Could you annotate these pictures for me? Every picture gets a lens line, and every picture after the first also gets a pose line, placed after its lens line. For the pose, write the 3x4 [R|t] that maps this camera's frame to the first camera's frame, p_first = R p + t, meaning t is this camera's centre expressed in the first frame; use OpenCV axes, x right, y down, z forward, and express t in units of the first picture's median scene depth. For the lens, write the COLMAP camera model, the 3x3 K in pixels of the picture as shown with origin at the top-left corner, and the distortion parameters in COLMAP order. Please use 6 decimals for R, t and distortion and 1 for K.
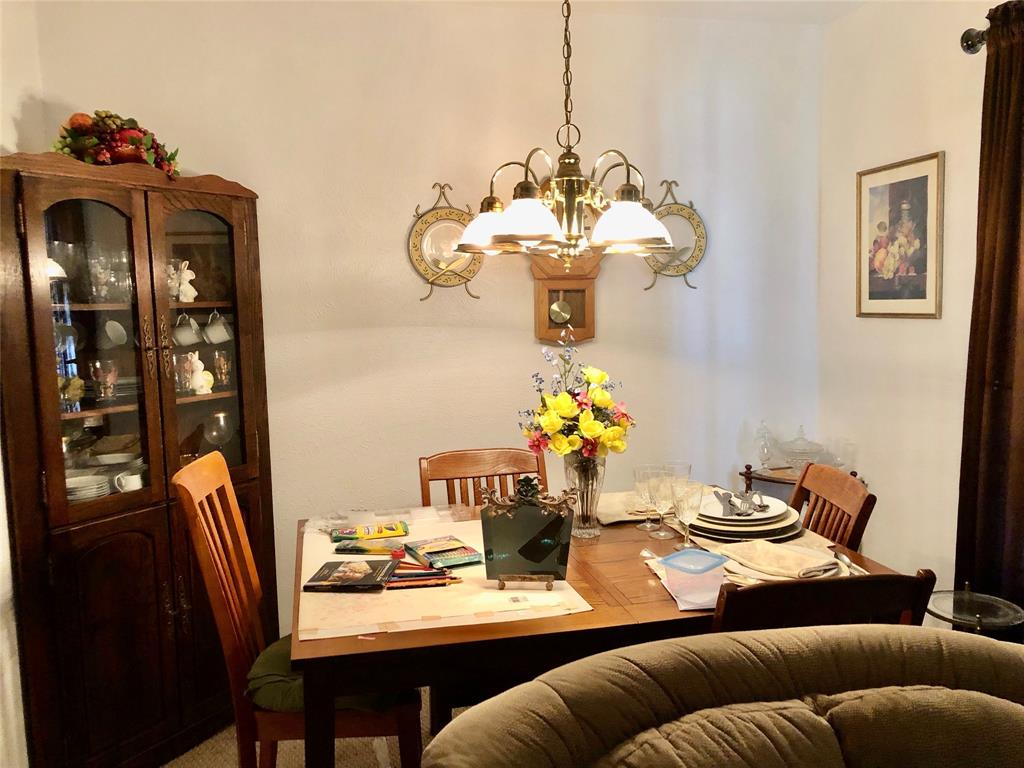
lens RADIAL K [[846.3, 0, 505.8], [0, 846.3, 384.5], [0, 0, 1]] dist [0.005731, -0.007134]
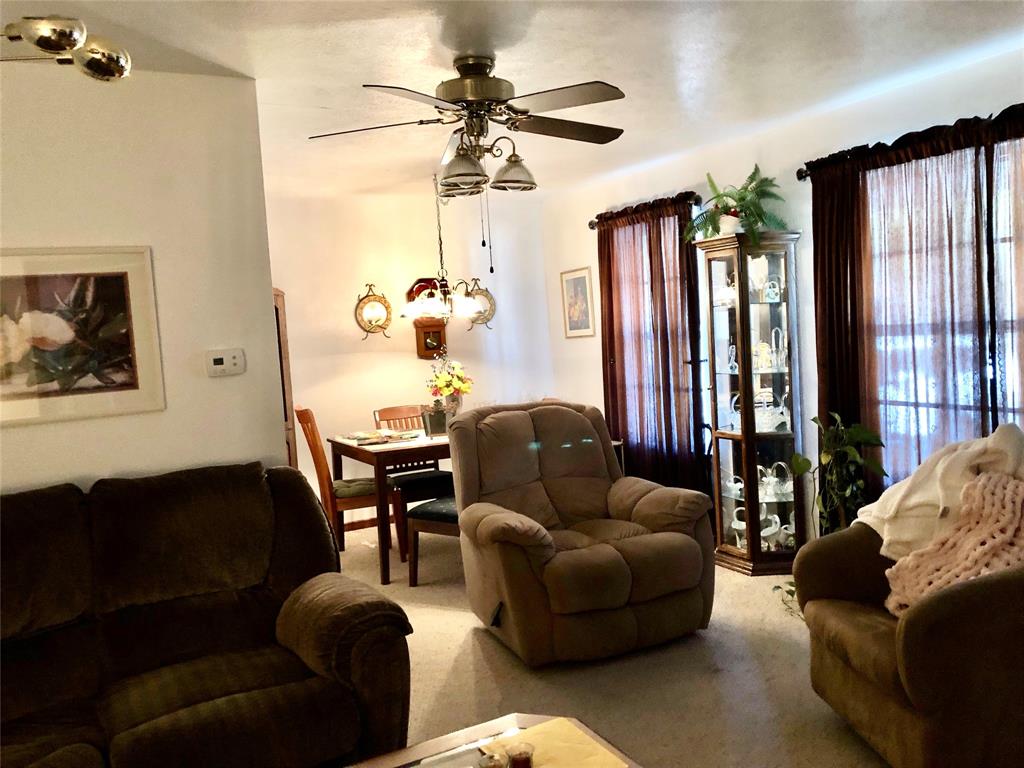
lens RADIAL K [[846.3, 0, 511.9], [0, 846.3, 383.3], [0, 0, 1]] dist [0.005731, -0.007134]
pose [[0.967465, -0.058915, 0.246049, -0.284400], [0.073016, 0.996147, -0.048574, 0.143504], [-0.242239, 0.064960, 0.968039, -1.171239]]
